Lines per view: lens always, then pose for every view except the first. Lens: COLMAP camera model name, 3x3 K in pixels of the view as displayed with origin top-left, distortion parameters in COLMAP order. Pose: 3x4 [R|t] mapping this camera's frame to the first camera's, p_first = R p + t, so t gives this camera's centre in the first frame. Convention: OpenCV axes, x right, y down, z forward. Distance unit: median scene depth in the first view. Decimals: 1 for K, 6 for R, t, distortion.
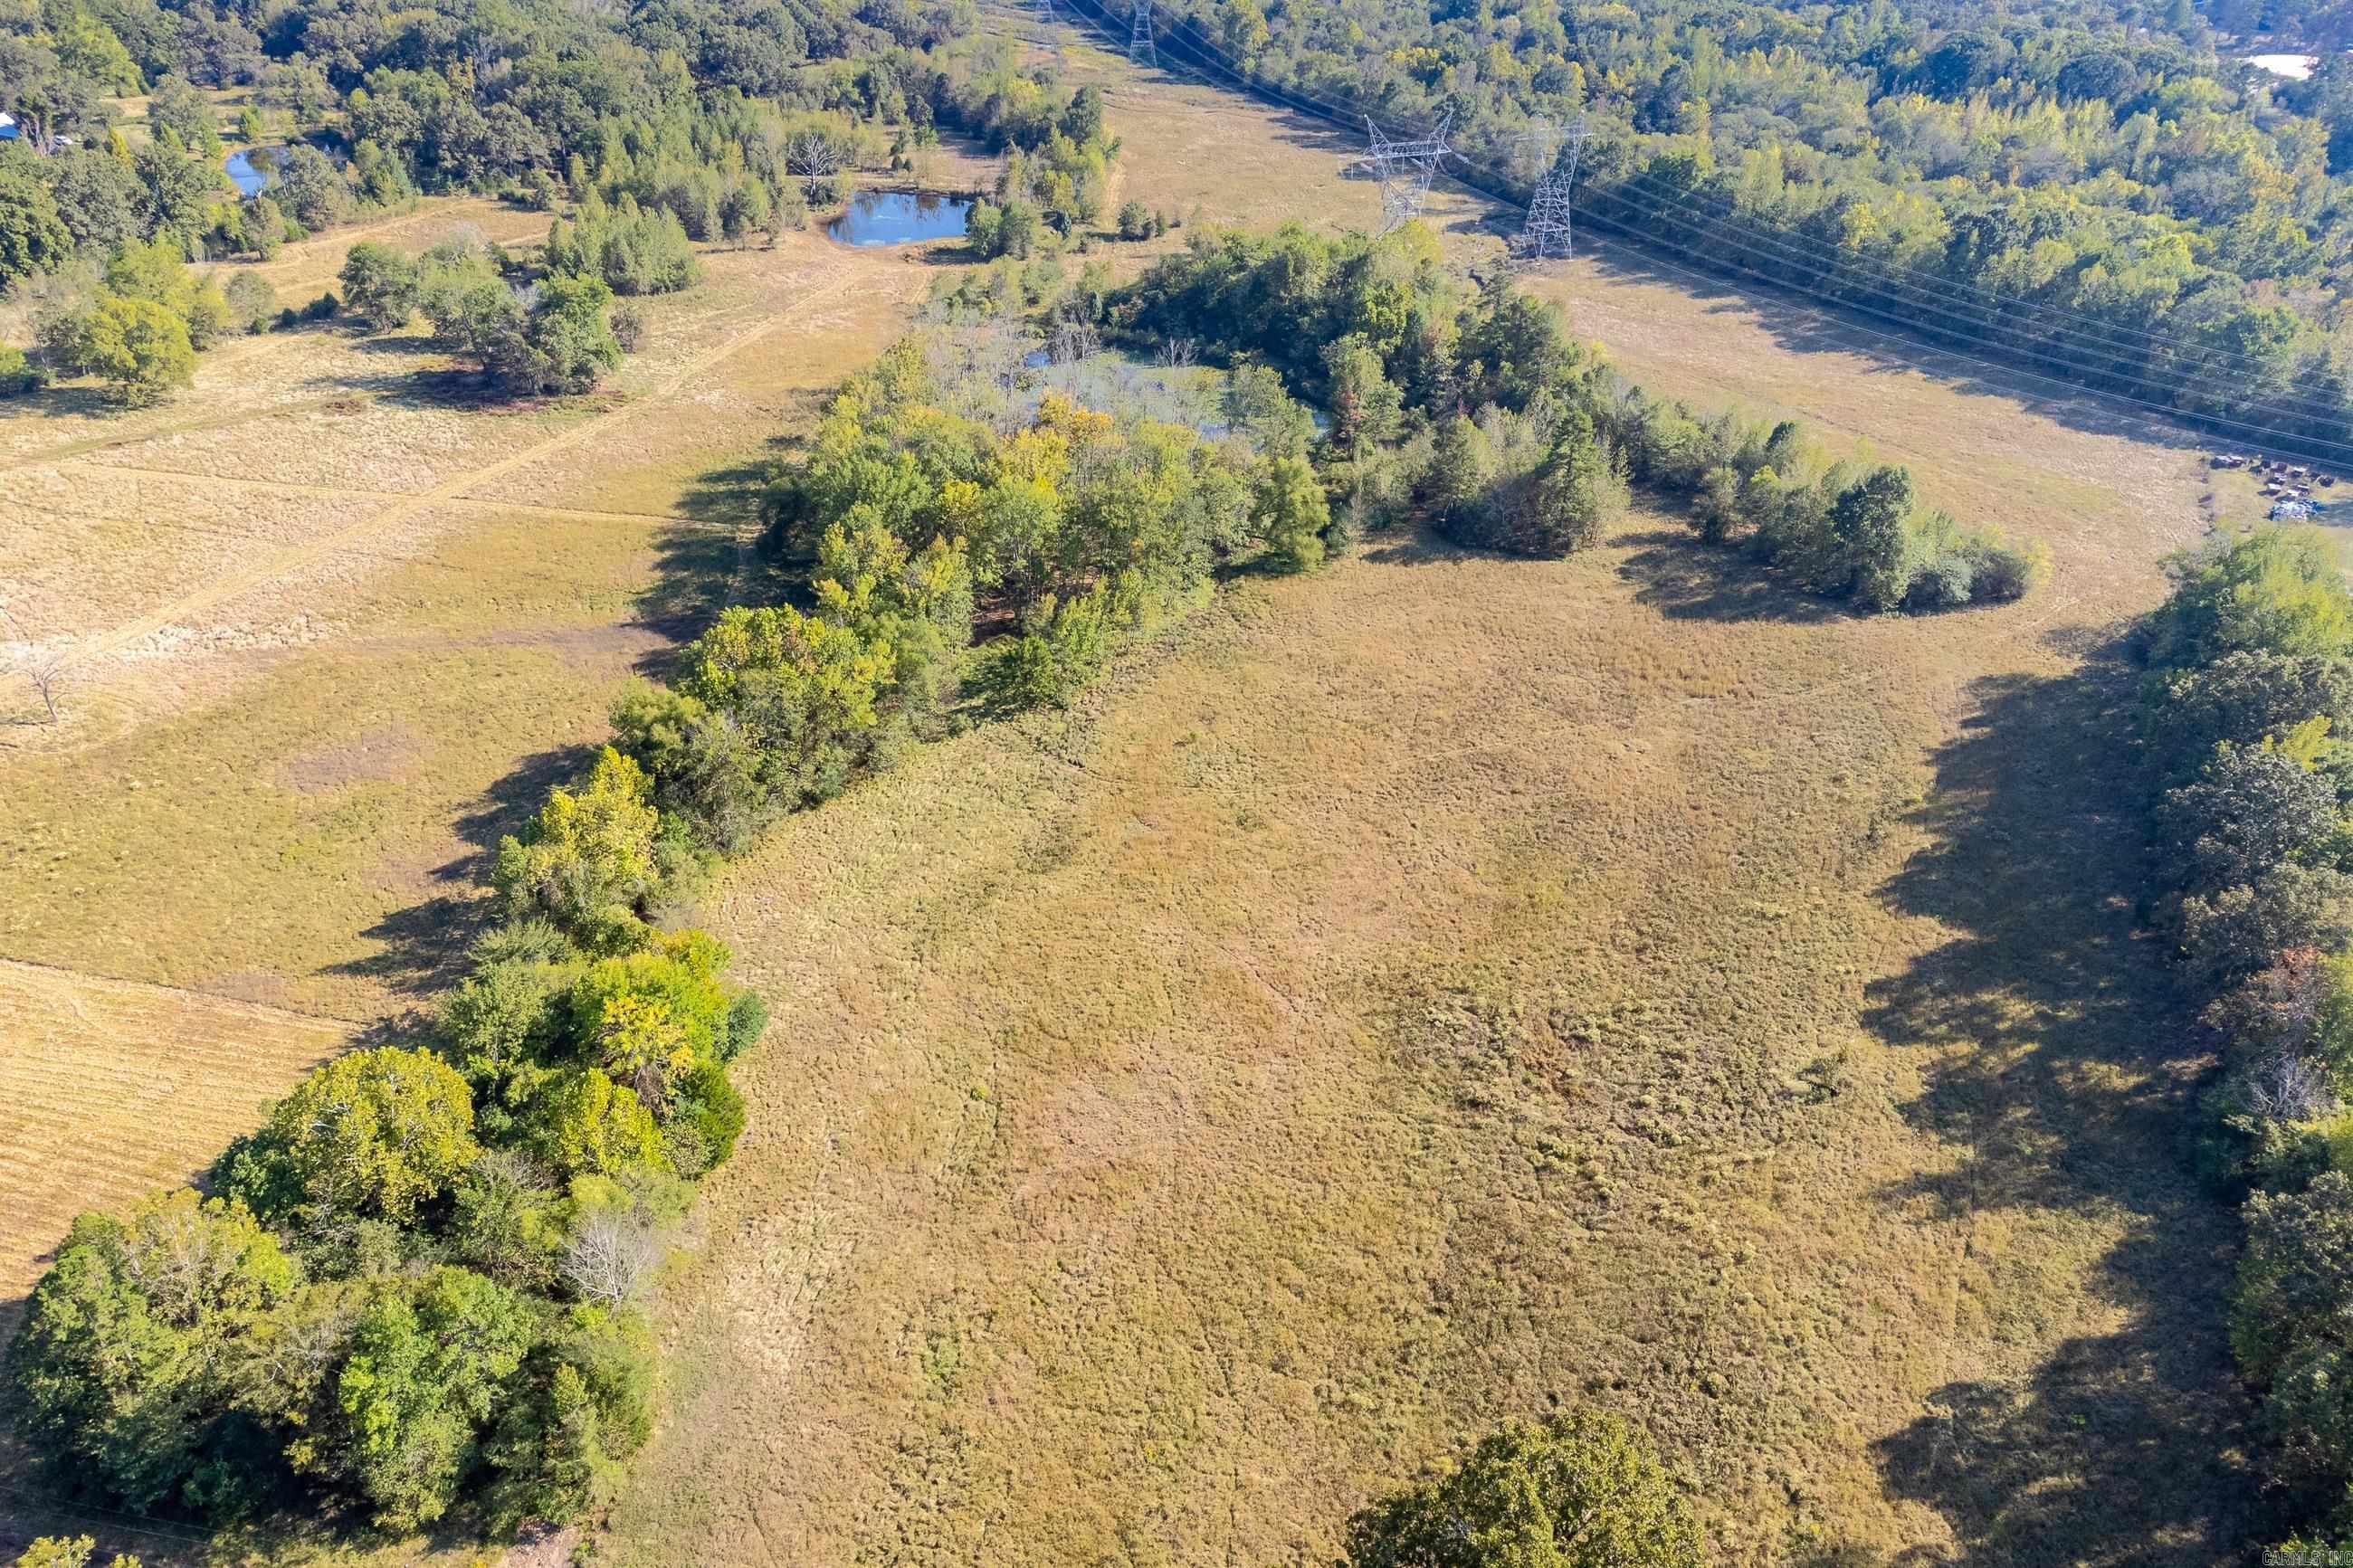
lens RADIAL K [[1739.9, 0, 1166.8], [0, 1739.9, 784.3], [0, 0, 1]] dist [0.002509, 0.008545]
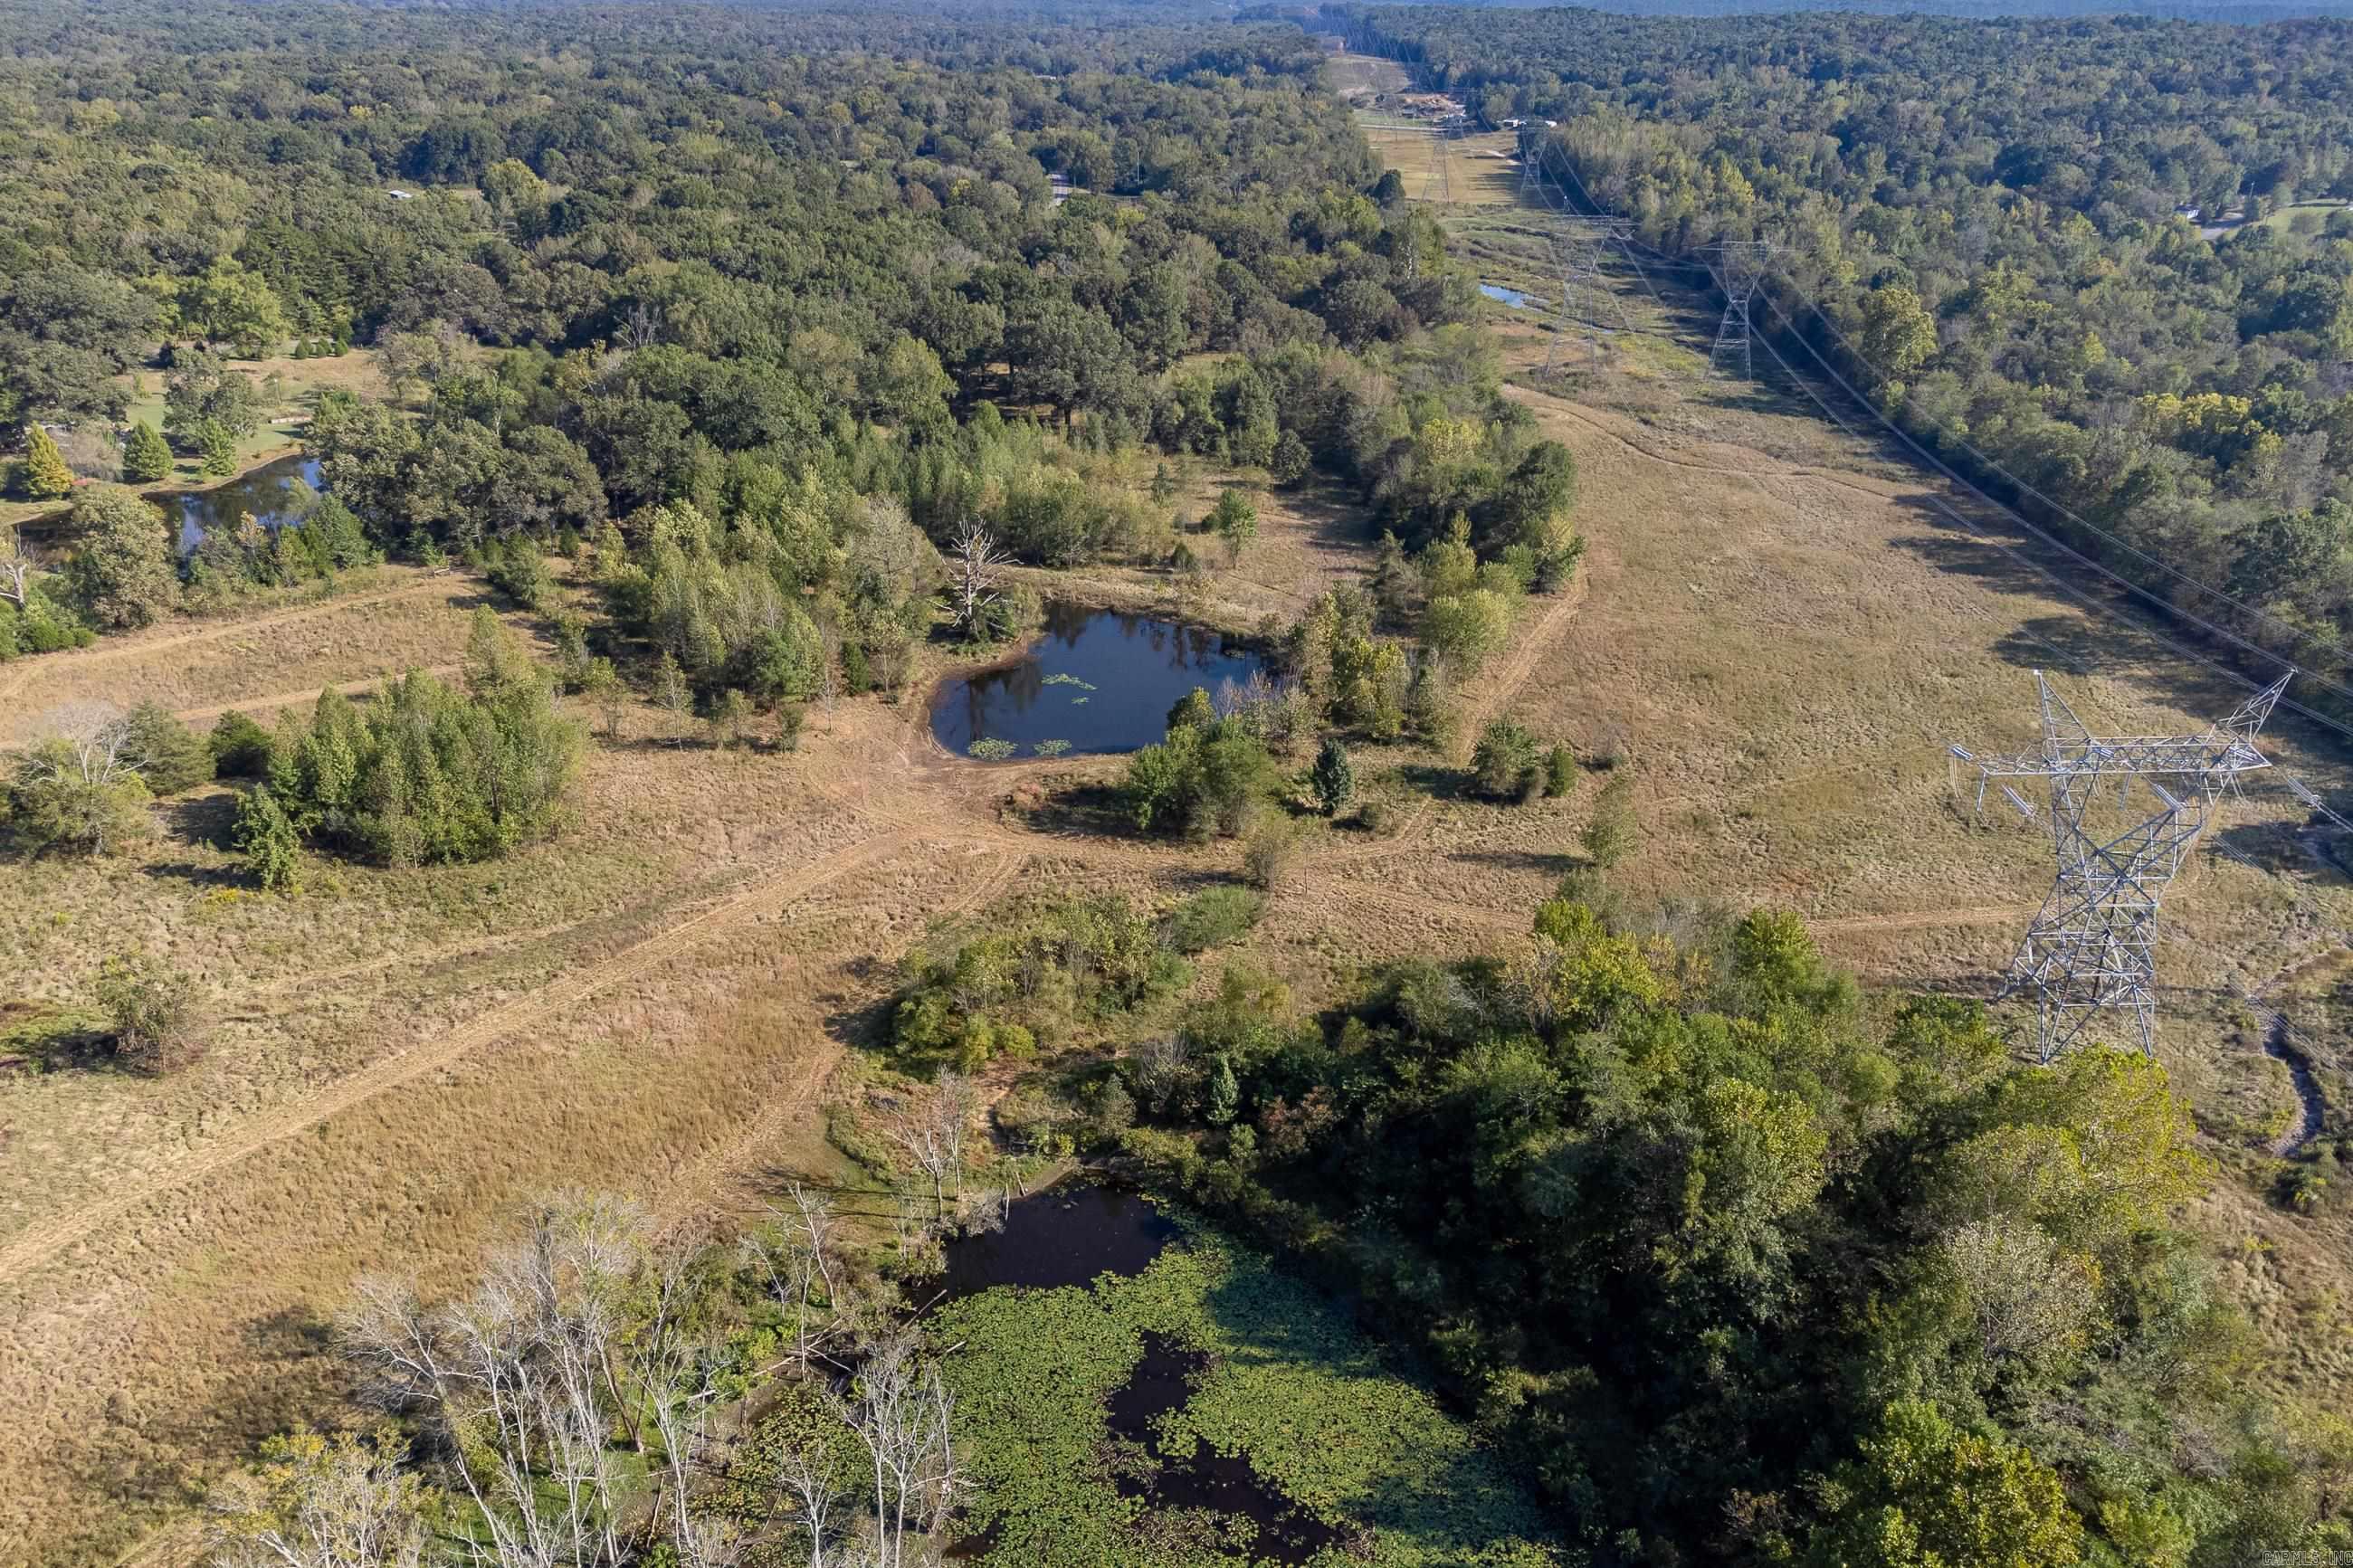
lens RADIAL K [[1794.8, 0, 1173.1], [0, 1794.8, 780.8], [0, 0, 1]] dist [0.004669, 0.022423]
pose [[0.930114, 0.140372, -0.339388, 0.064494], [-0.180699, 0.979400, -0.090133, -0.247641], [0.319744, 0.145161, 0.936318, 0.483450]]
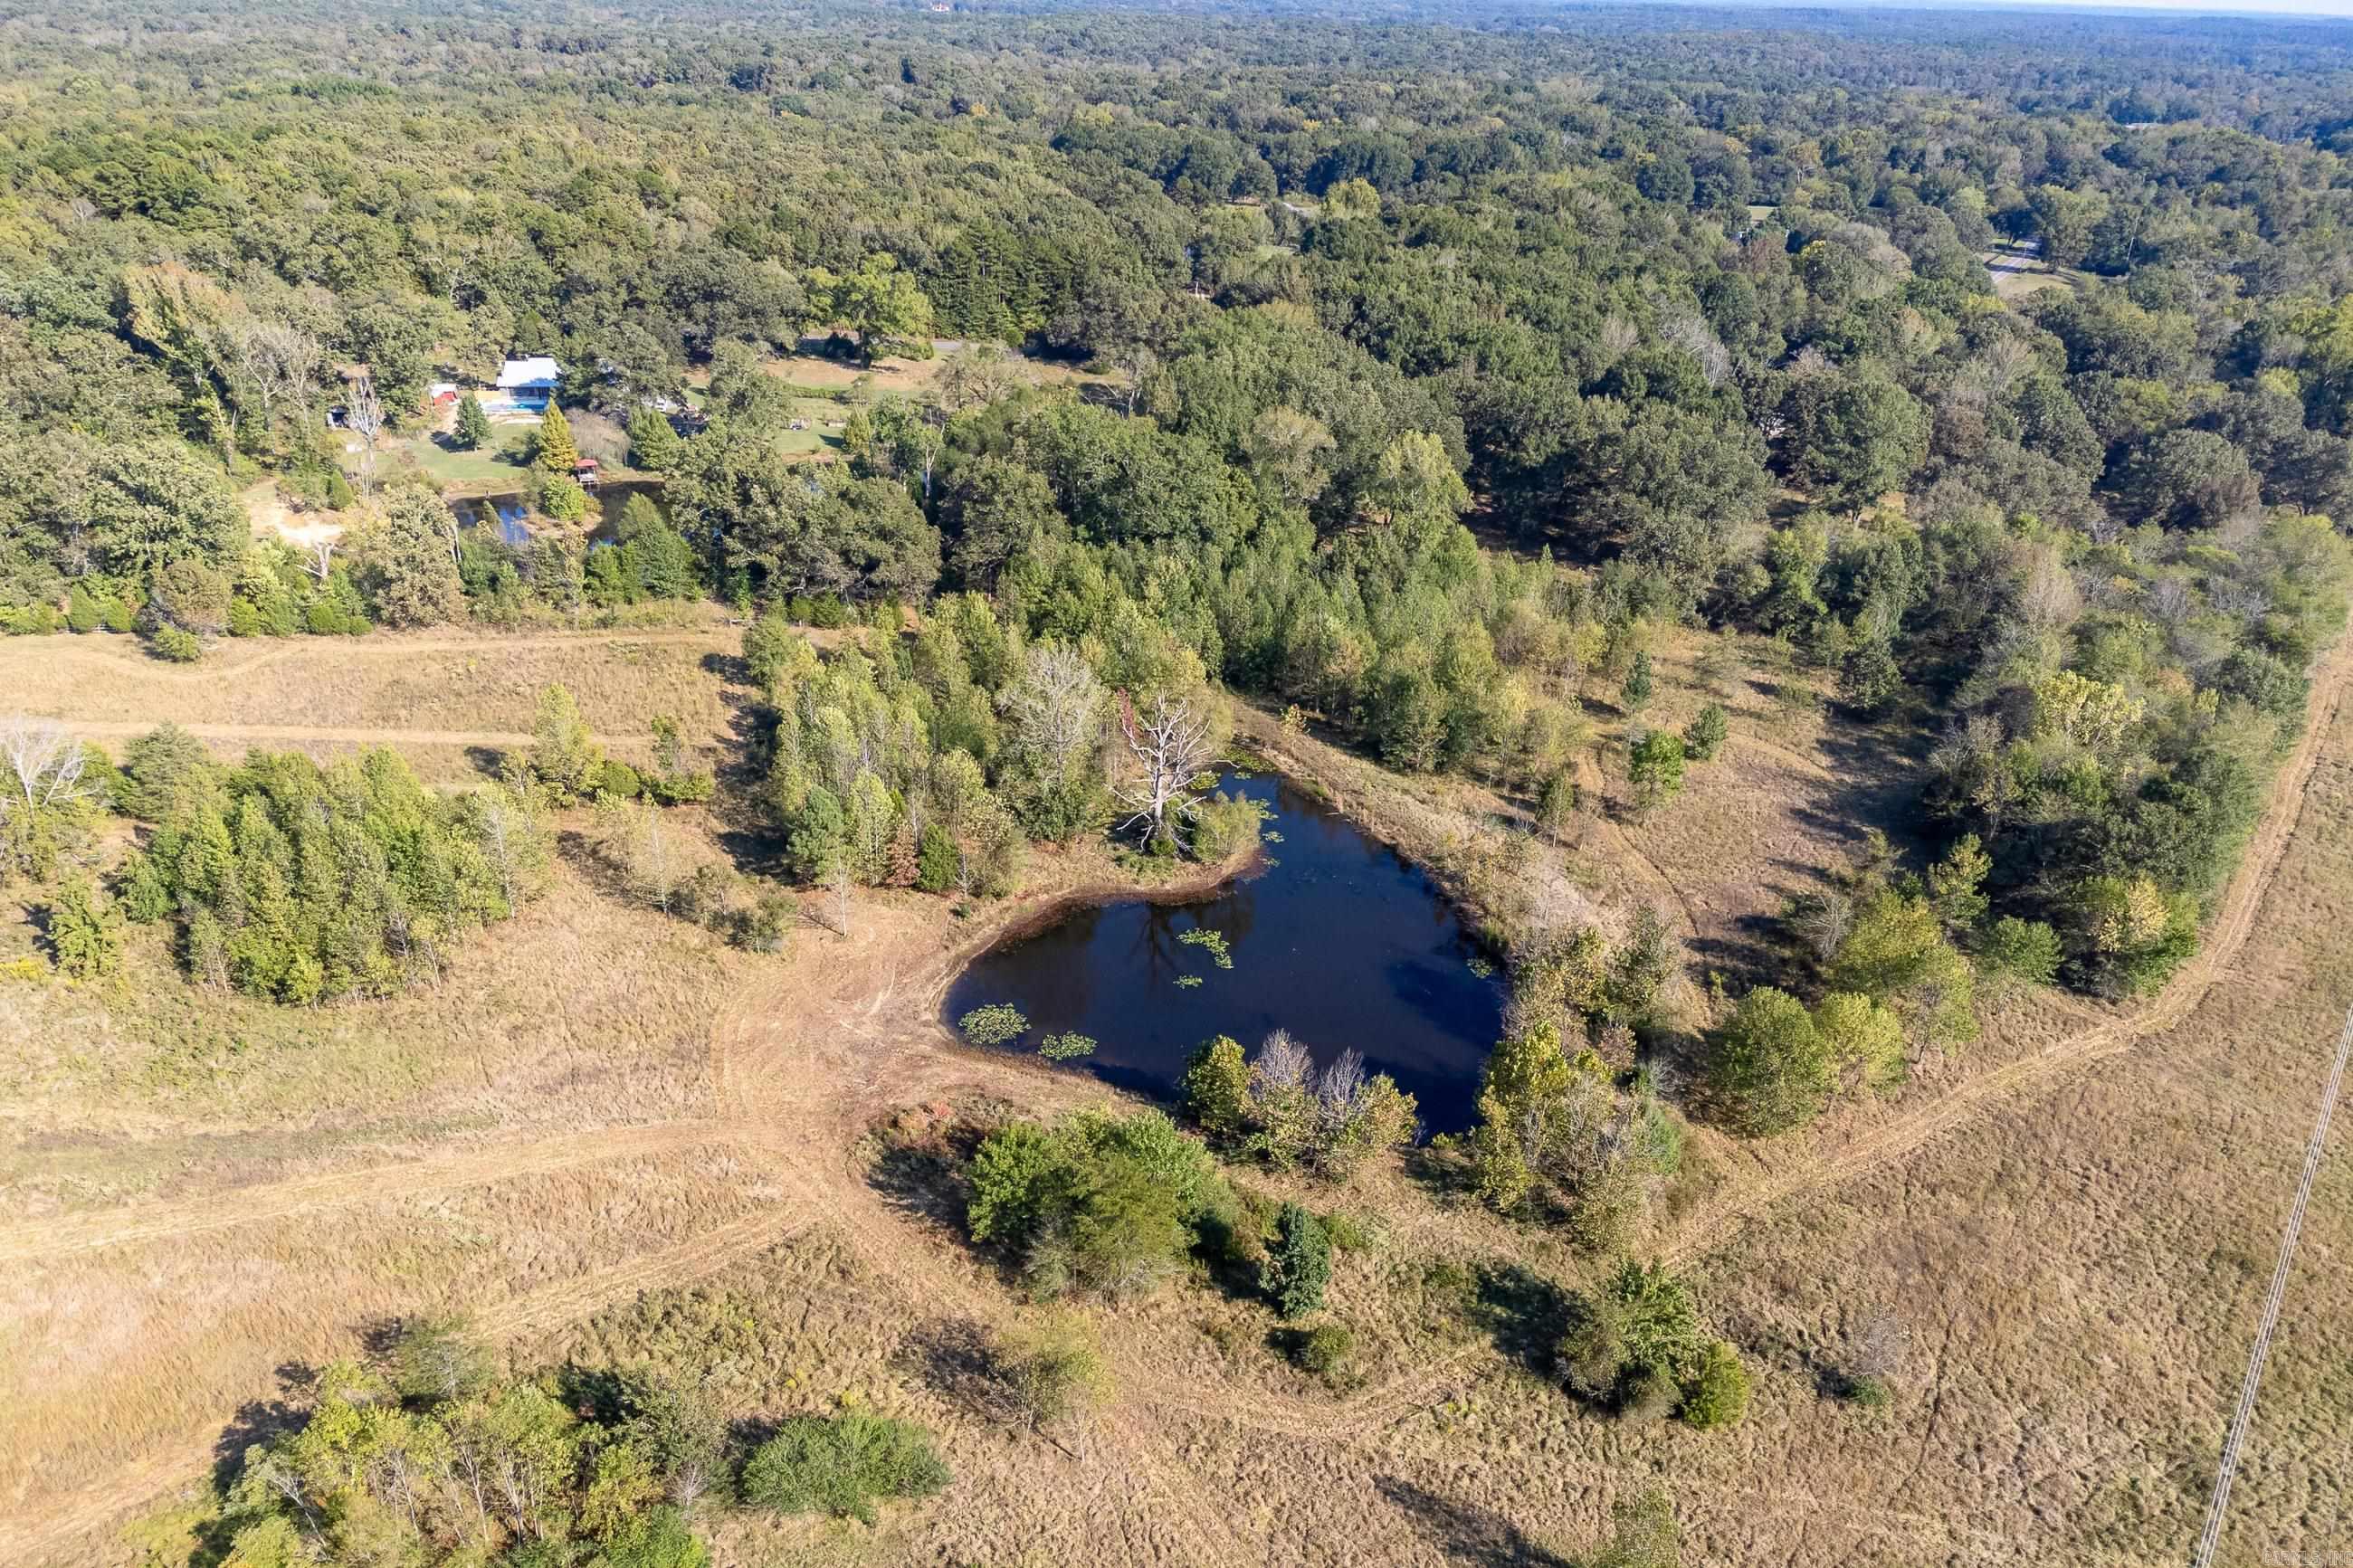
lens RADIAL K [[1794.8, 0, 1173.1], [0, 1794.8, 780.8], [0, 0, 1]] dist [0.004669, 0.022423]
pose [[0.574536, 0.329237, -0.749340, 0.123682], [-0.432503, 0.899390, 0.063555, -0.377746], [0.694874, 0.287577, 0.659128, 0.711049]]
